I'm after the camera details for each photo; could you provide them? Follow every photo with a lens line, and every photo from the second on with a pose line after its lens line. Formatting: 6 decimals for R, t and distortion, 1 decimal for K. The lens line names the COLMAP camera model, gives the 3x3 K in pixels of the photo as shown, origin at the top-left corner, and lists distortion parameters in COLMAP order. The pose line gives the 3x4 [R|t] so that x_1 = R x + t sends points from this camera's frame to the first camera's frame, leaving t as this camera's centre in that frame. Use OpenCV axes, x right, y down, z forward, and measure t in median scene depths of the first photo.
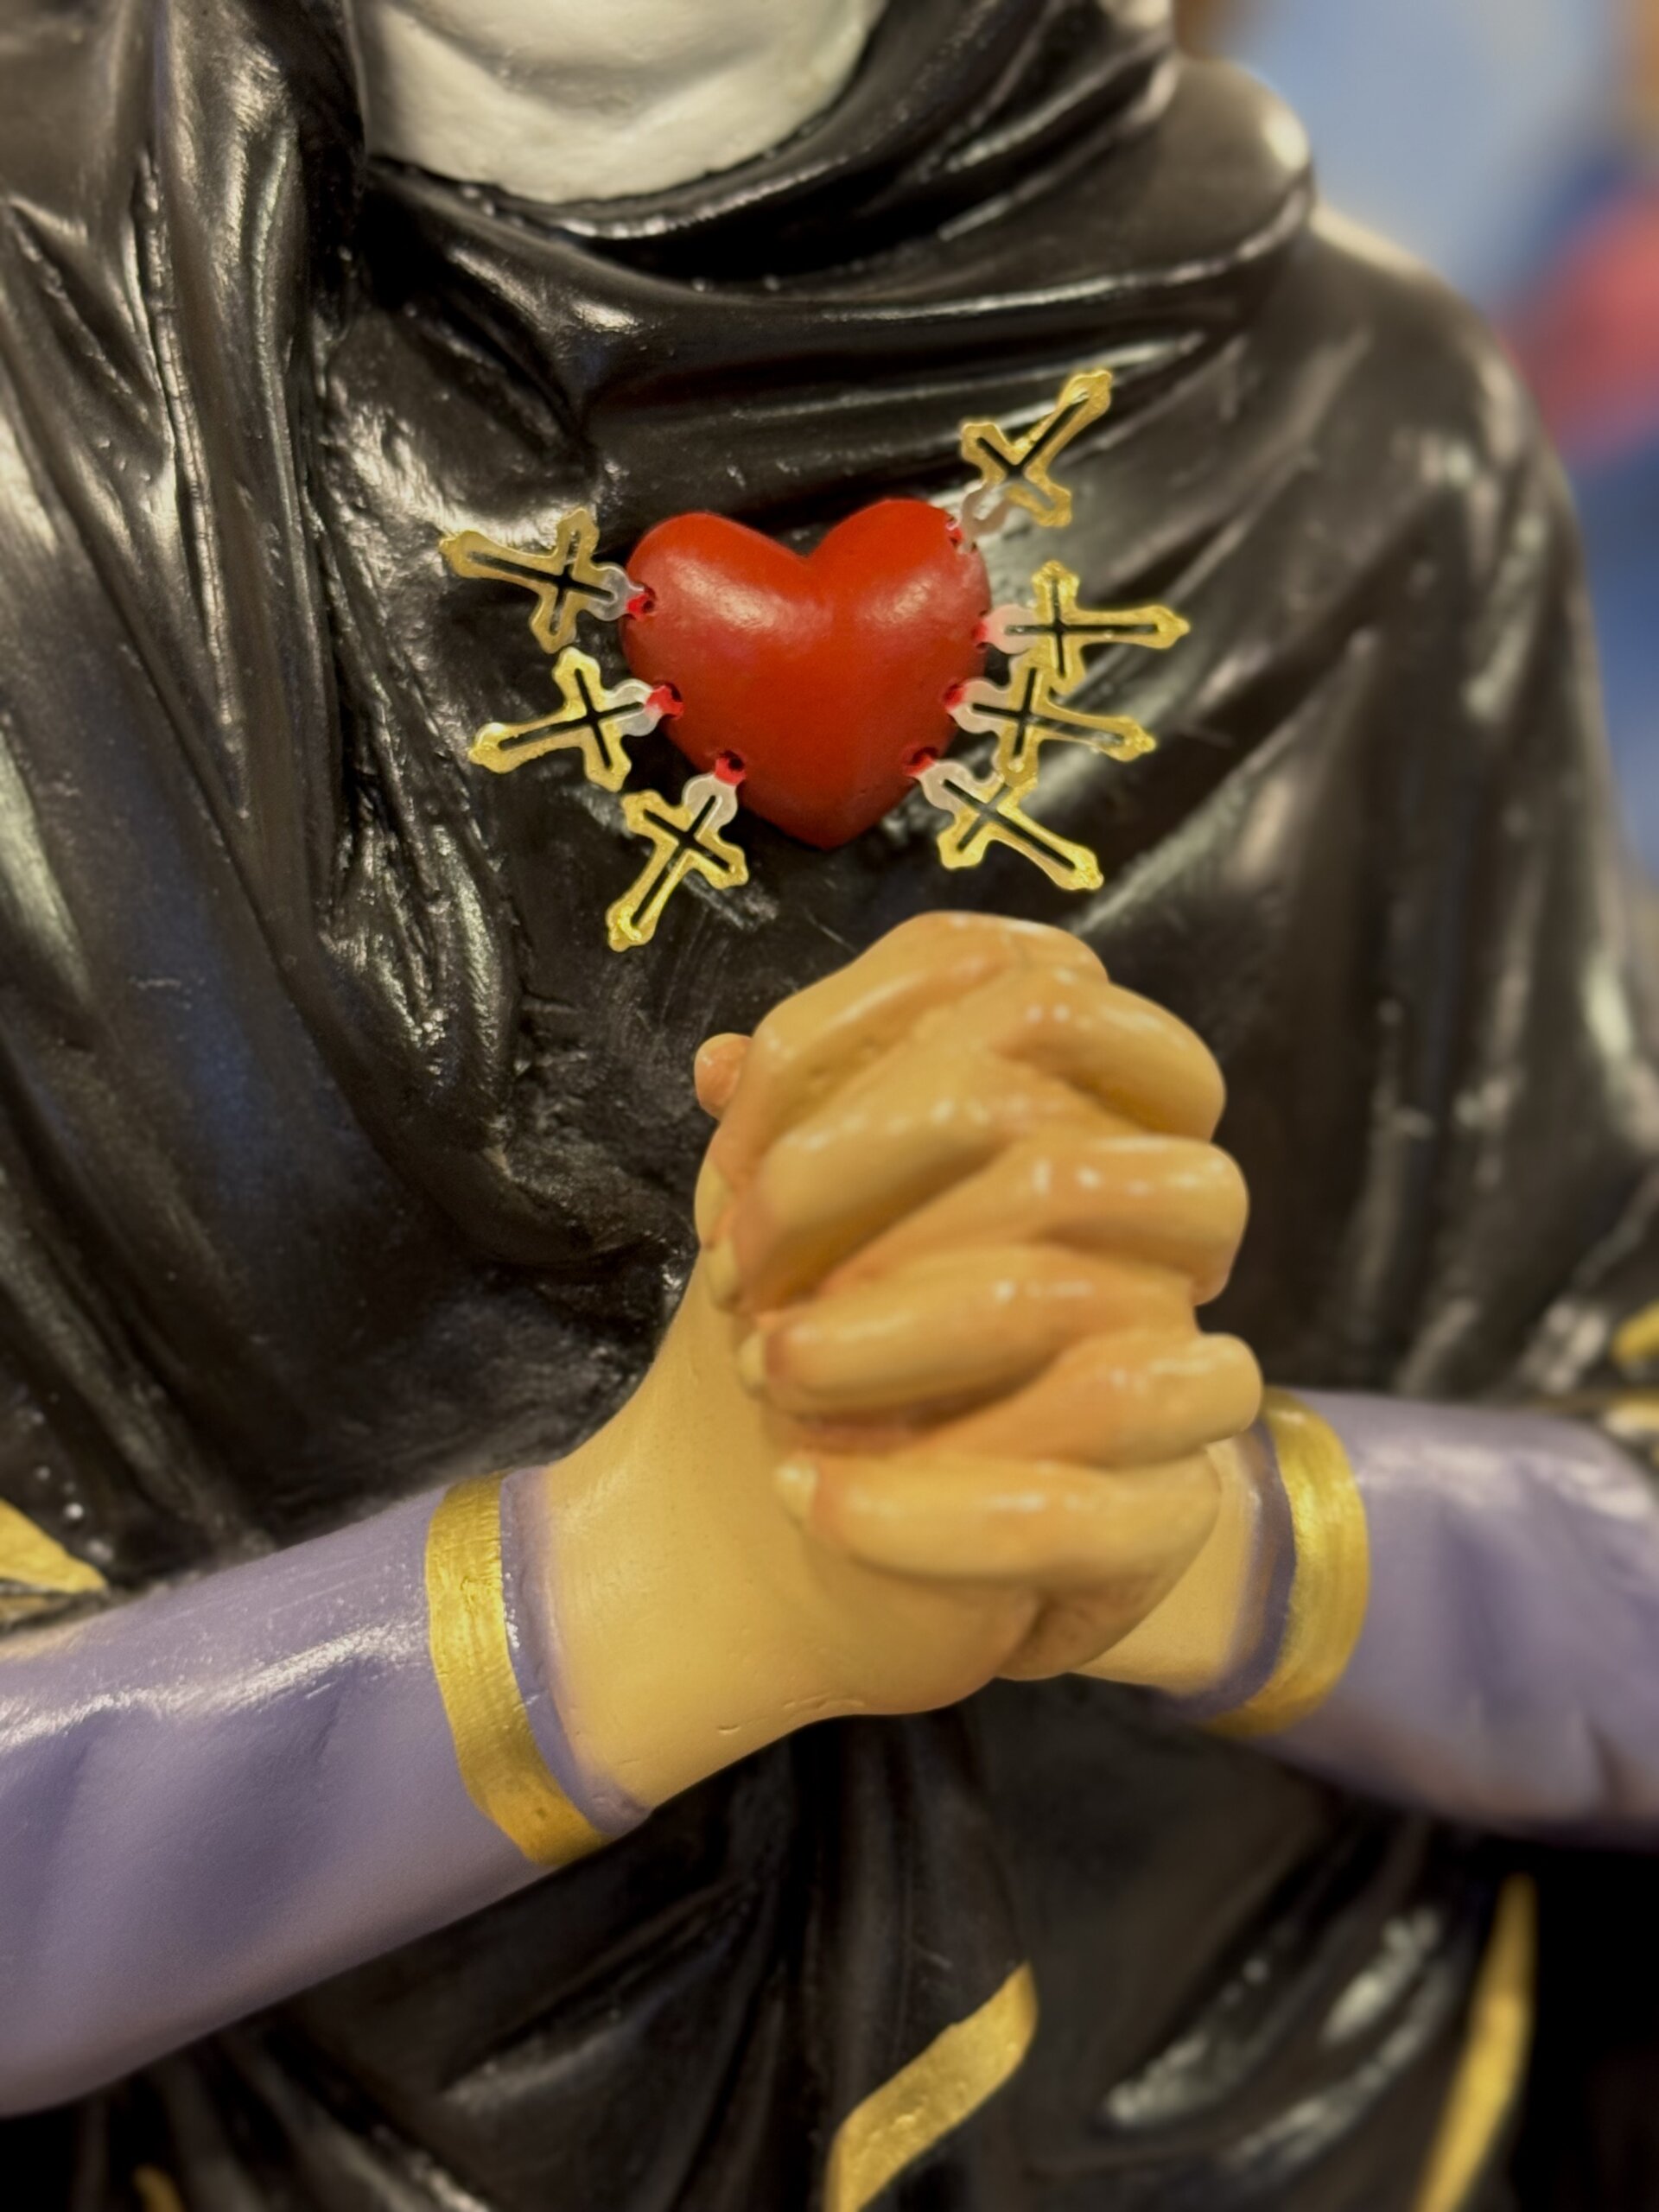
lens RADIAL K [[3853.1, 0, 829.5], [0, 3853.1, 1106.0], [0, 0, 1]] dist [0.156964, -0.015291]
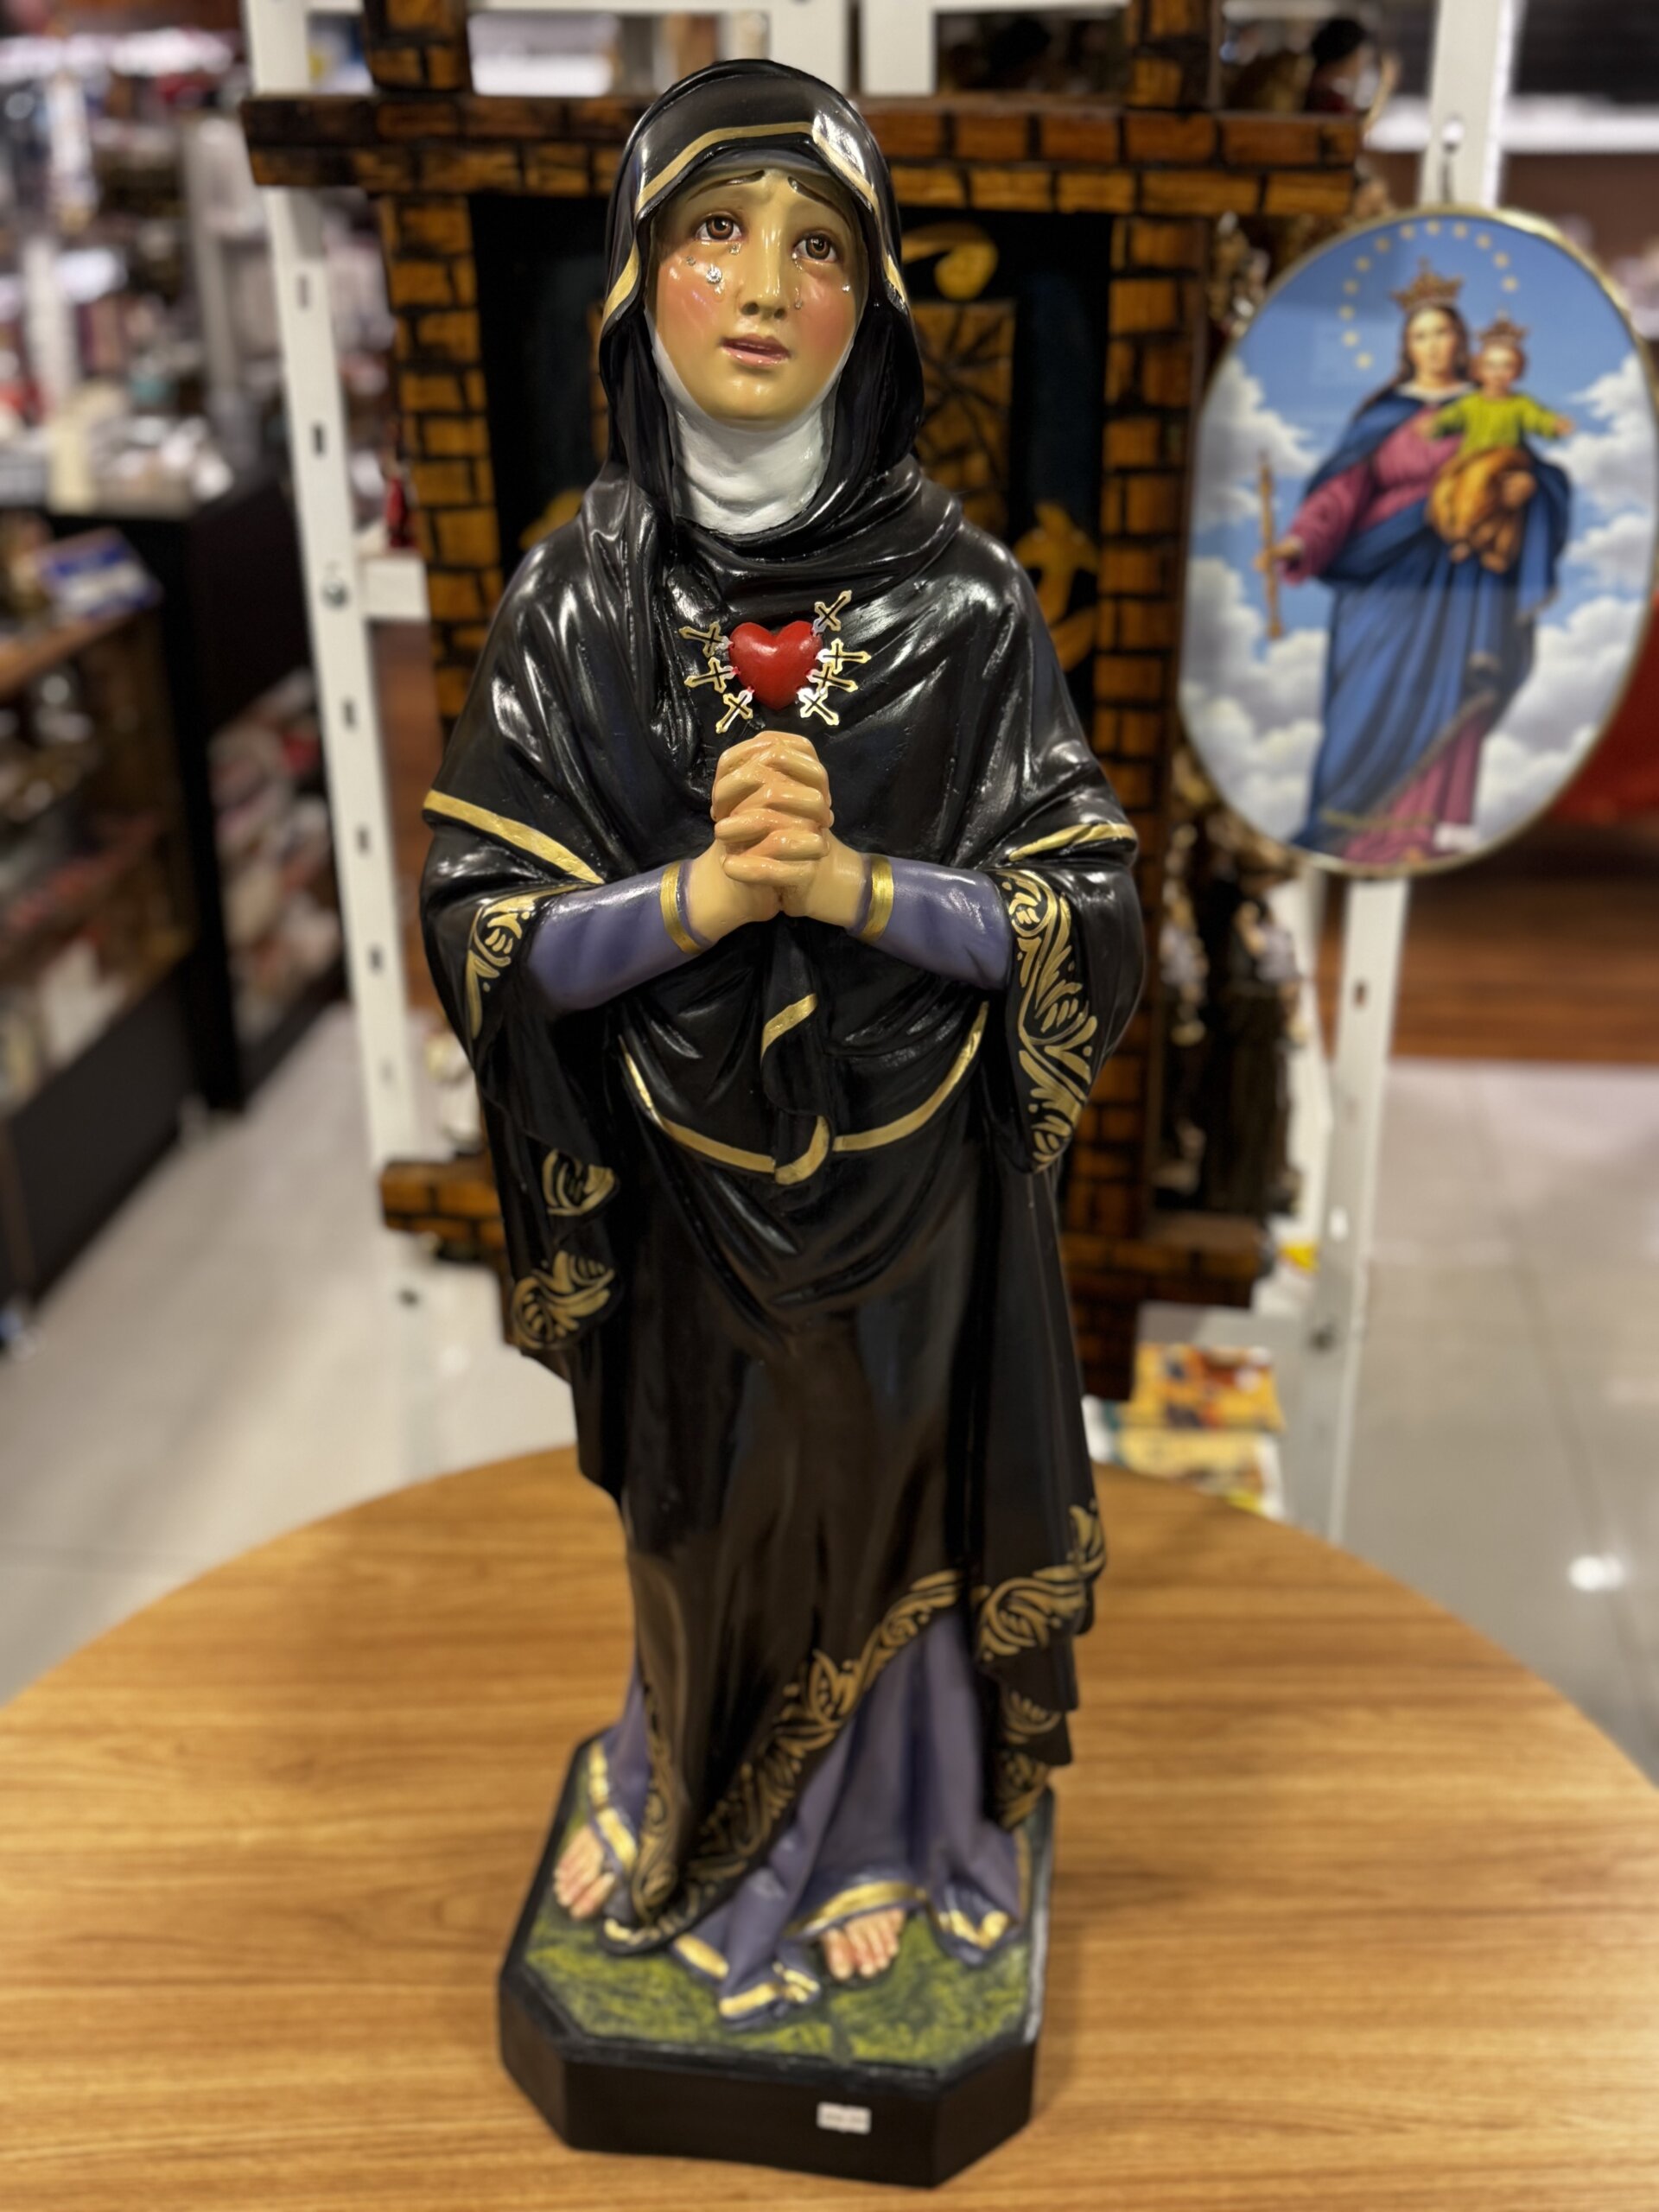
lens RADIAL K [[2251.9, 0, 840.5], [0, 2251.9, 1107.0], [0, 0, 1]] dist [0.157185, -0.366177]
pose [[0.967098, 0.099651, -0.234074, 0.662478], [-0.064544, 0.986095, 0.153139, -0.024432], [0.246079, -0.132992, 0.960082, -1.307730]]
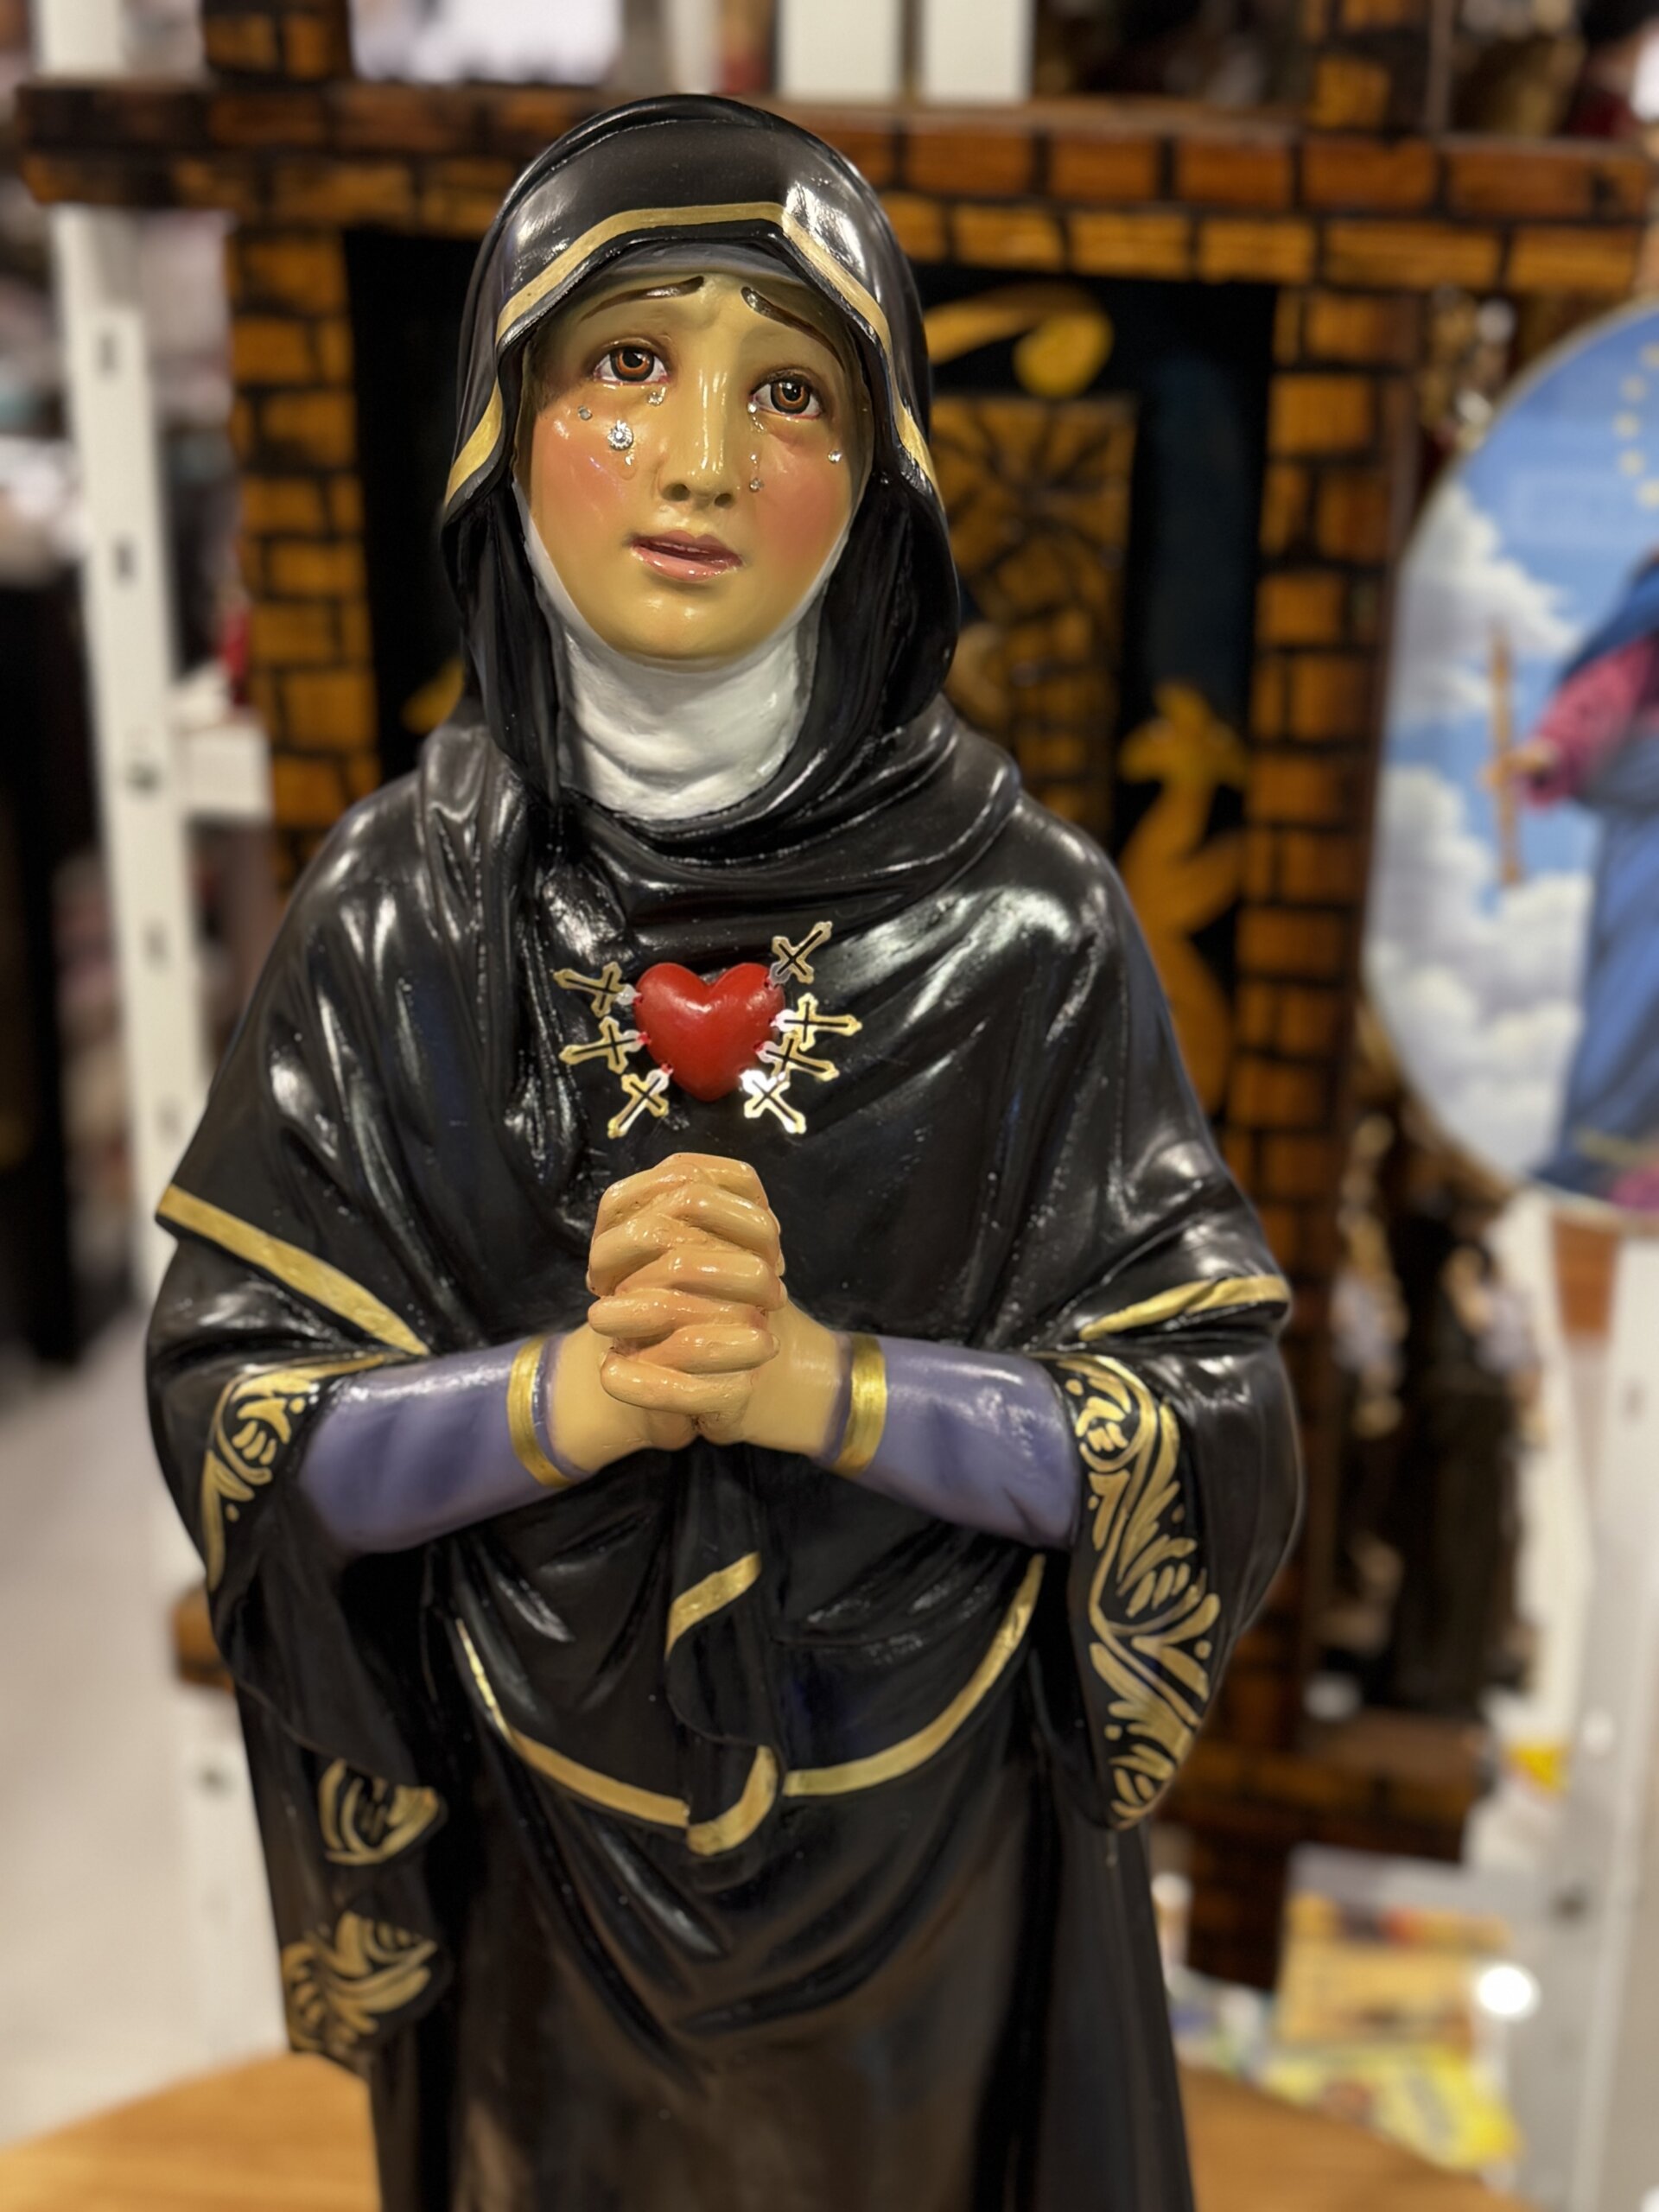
lens RADIAL K [[2989.2, 0, 829.5], [0, 2989.2, 1106.0], [0, 0, 1]] dist [0.128024, -0.076804]
pose [[0.956535, 0.111966, -0.269267, 0.601191], [-0.093153, 0.992294, 0.081701, -0.231597], [0.276340, -0.053067, 0.959594, -0.836276]]
